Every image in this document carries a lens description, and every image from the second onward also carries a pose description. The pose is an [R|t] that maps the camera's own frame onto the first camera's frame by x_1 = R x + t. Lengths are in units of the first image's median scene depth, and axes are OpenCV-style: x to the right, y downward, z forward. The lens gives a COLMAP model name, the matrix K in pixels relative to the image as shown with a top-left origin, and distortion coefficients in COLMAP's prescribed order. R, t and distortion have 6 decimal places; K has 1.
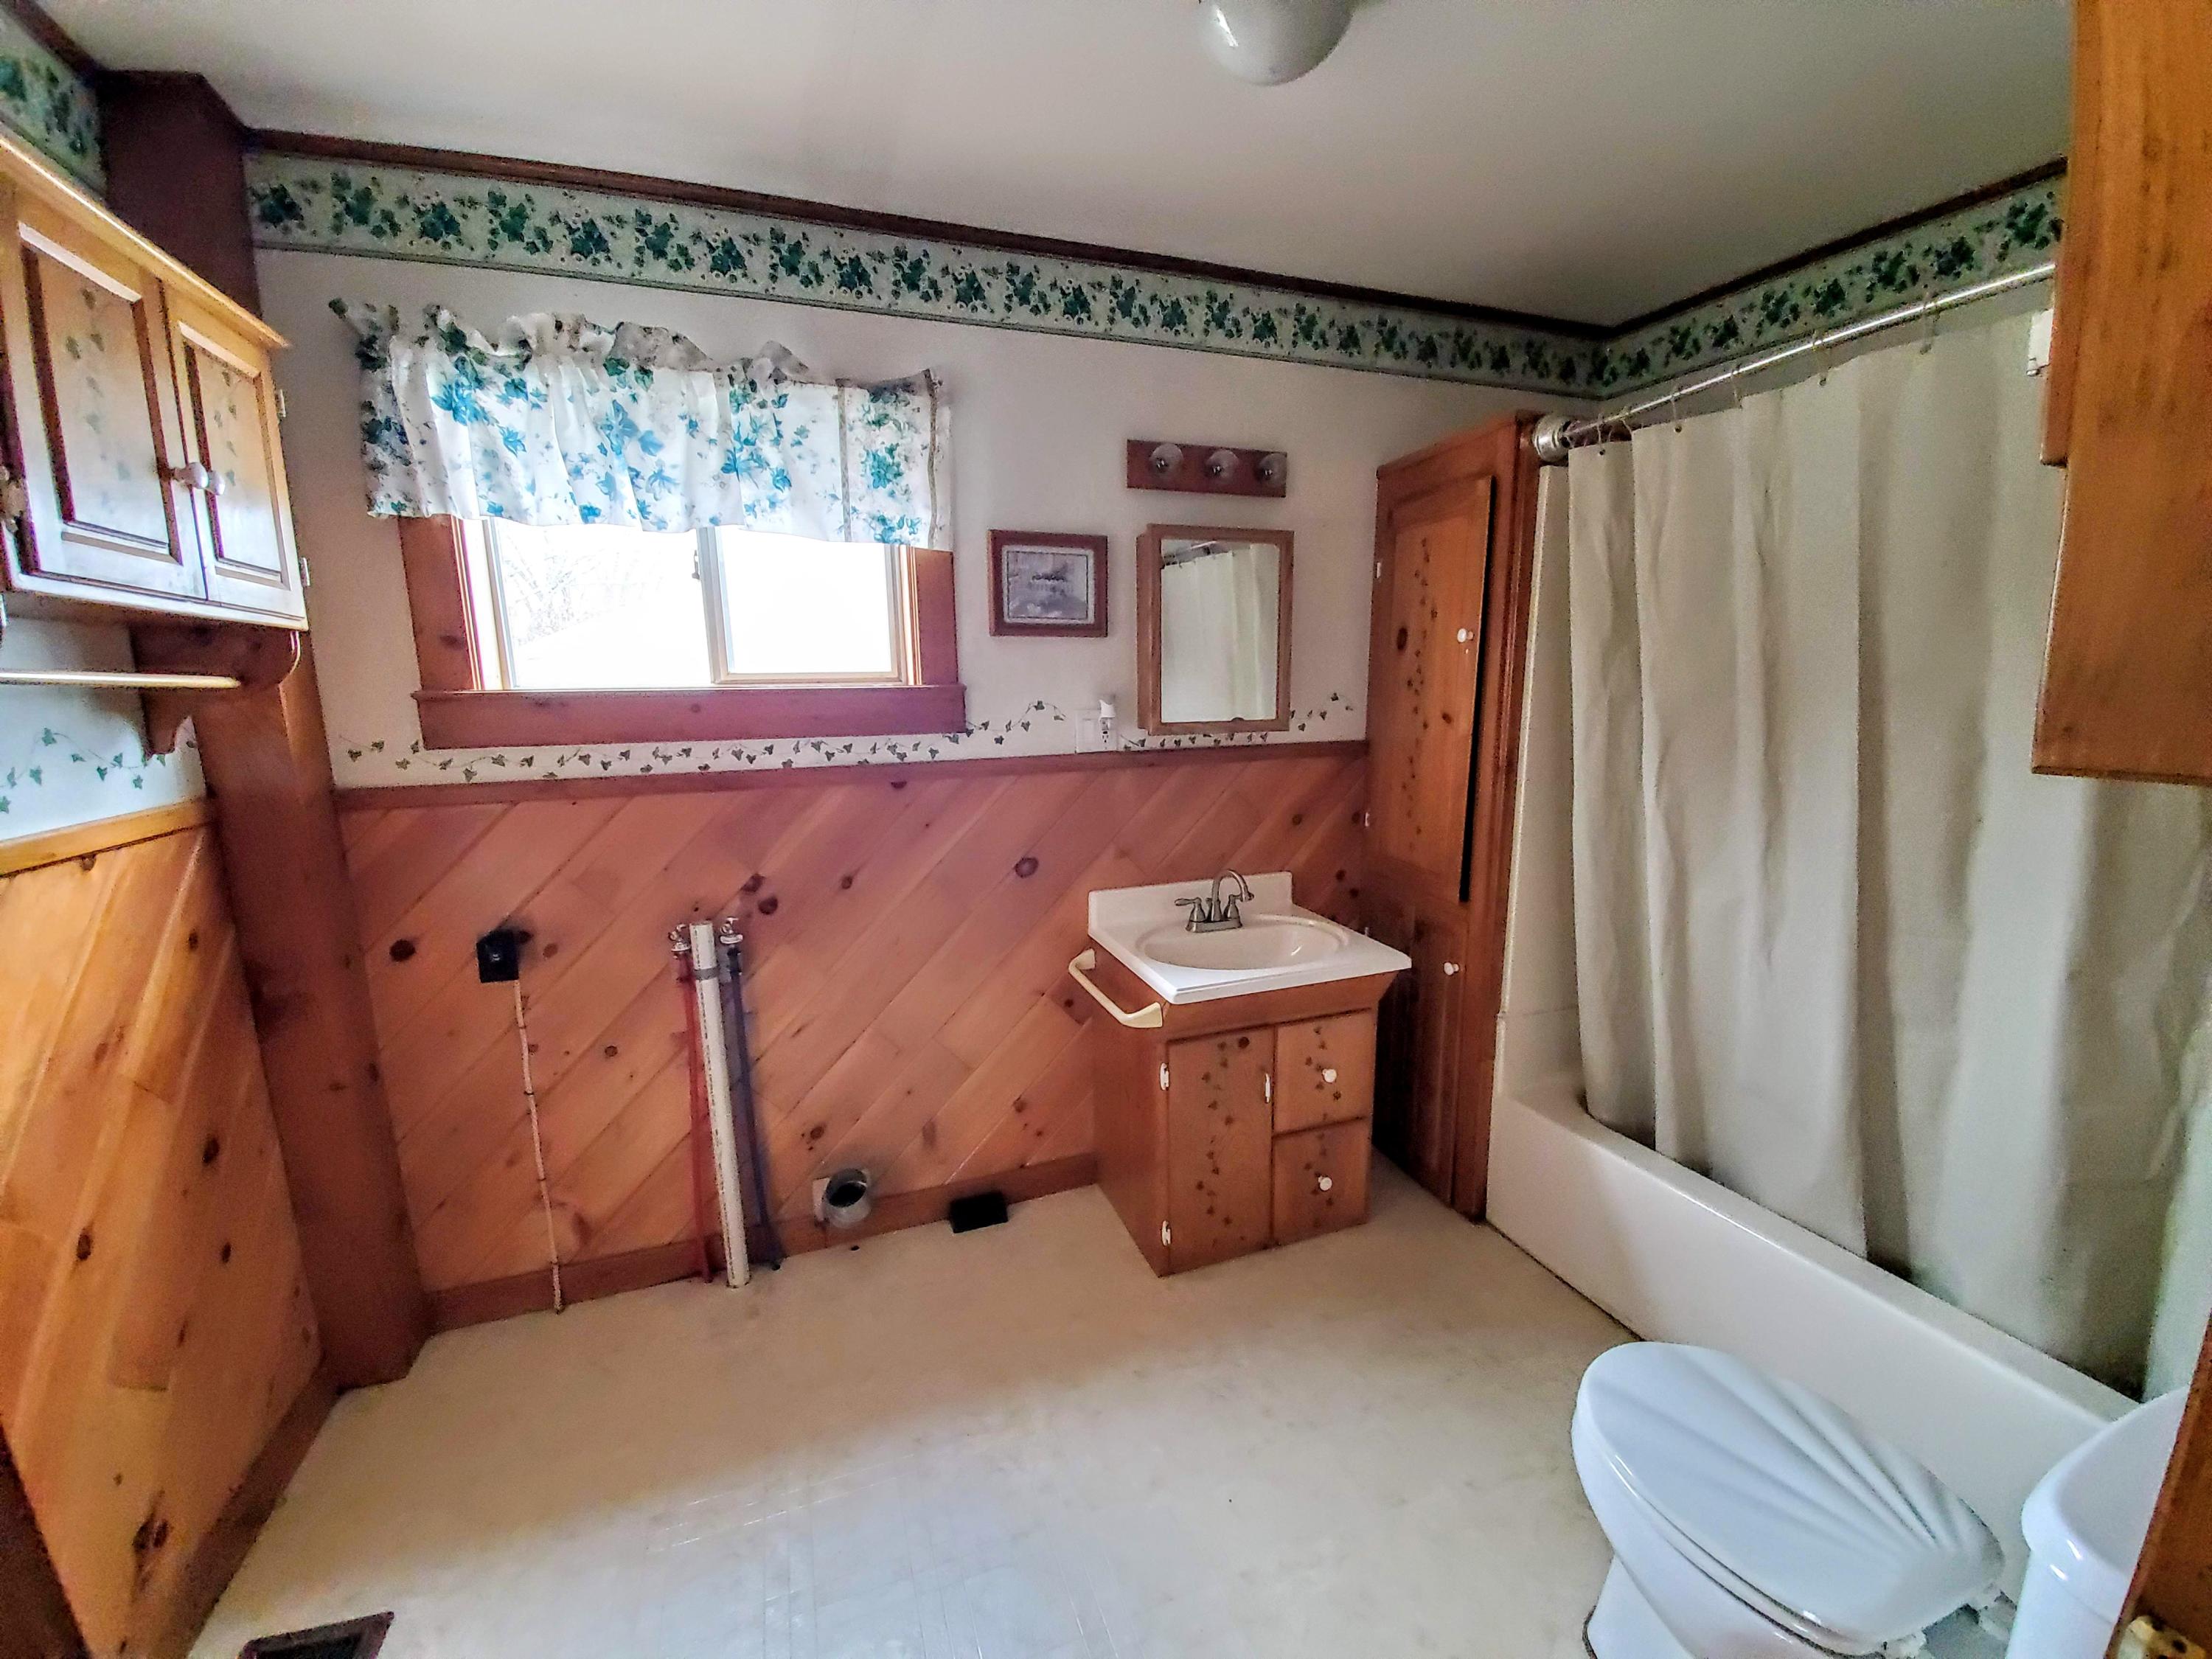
lens RADIAL K [[886.1, 0, 1092.0], [0, 886.1, 864.1], [0, 0, 1]] dist [-0.014100, -0.000752]
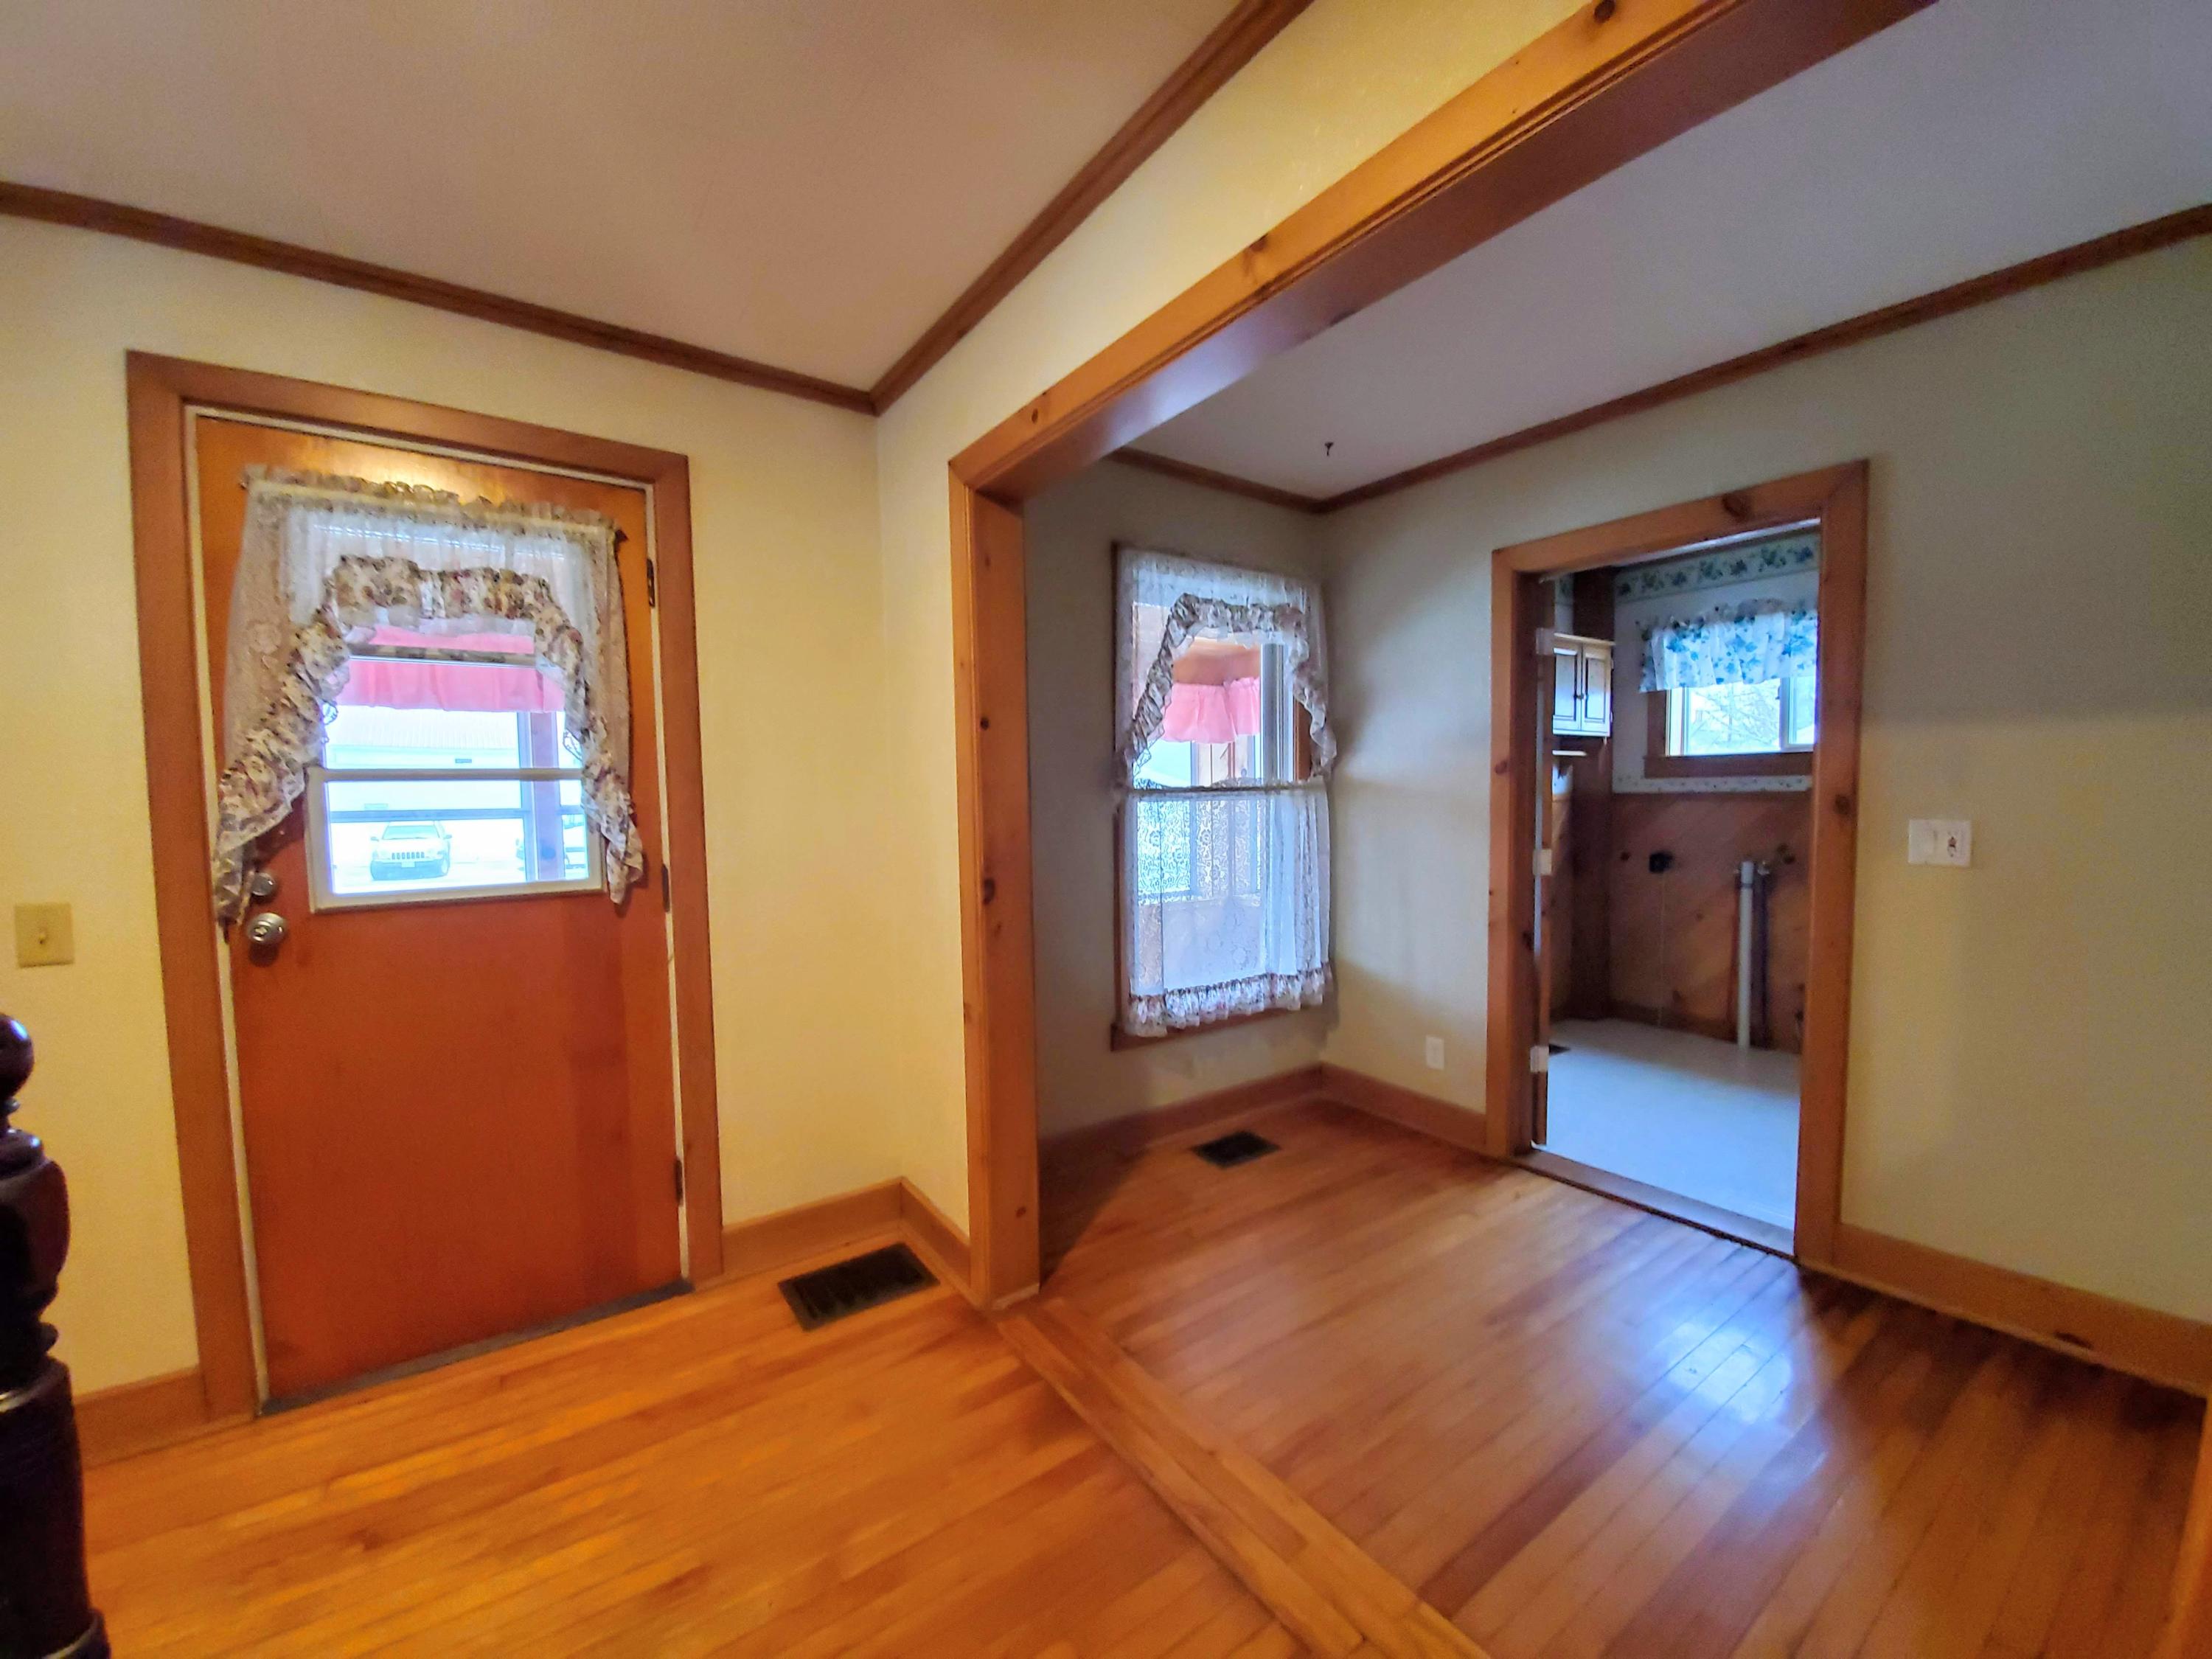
lens RADIAL K [[886.1, 0, 1113.7], [0, 886.1, 844.8], [0, 0, 1]] dist [-0.014100, -0.000752]
pose [[0.260315, 0.069263, -0.963036, 1.343414], [-0.166935, 0.985631, 0.025764, 0.256441], [0.950983, 0.154058, 0.268138, -1.148530]]
